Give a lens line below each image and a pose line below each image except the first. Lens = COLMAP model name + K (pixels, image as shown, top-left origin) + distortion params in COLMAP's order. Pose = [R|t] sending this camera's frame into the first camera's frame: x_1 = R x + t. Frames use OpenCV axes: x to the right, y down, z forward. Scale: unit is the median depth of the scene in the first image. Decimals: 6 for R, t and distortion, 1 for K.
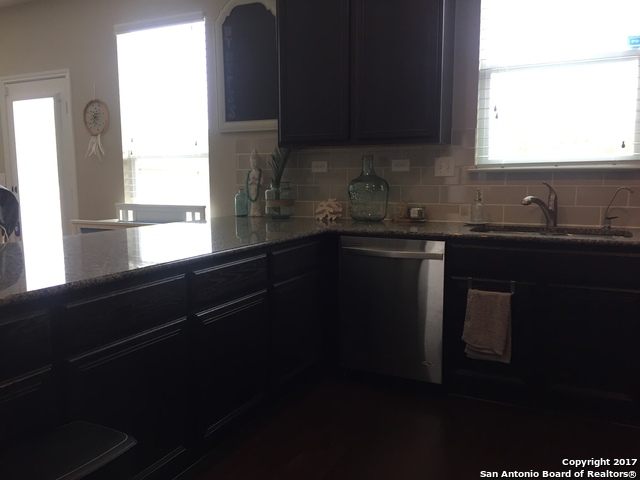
lens RADIAL K [[550.0, 0, 320.0], [0, 550.0, 238.5], [0, 0, 1]] dist [0.068962, -0.055965]
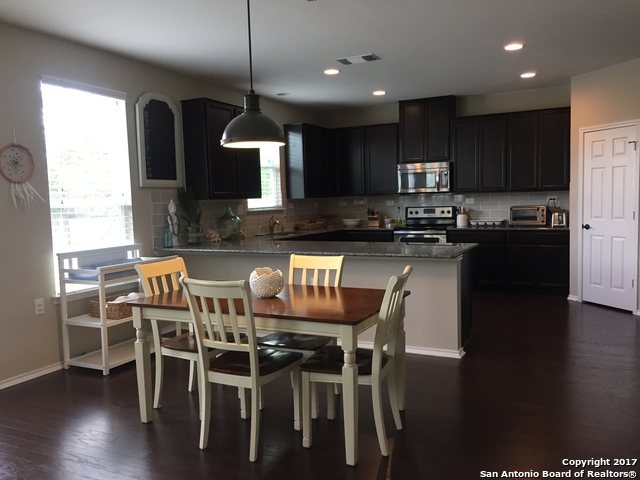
lens RADIAL K [[550.0, 0, 318.3], [0, 550.0, 240.3], [0, 0, 1]] dist [0.068962, -0.055965]
pose [[-0.005262, -0.054142, 0.998519, -1.521135], [0.177915, 0.982551, 0.054213, -0.065685], [-0.984032, 0.177936, 0.004463, 0.621113]]
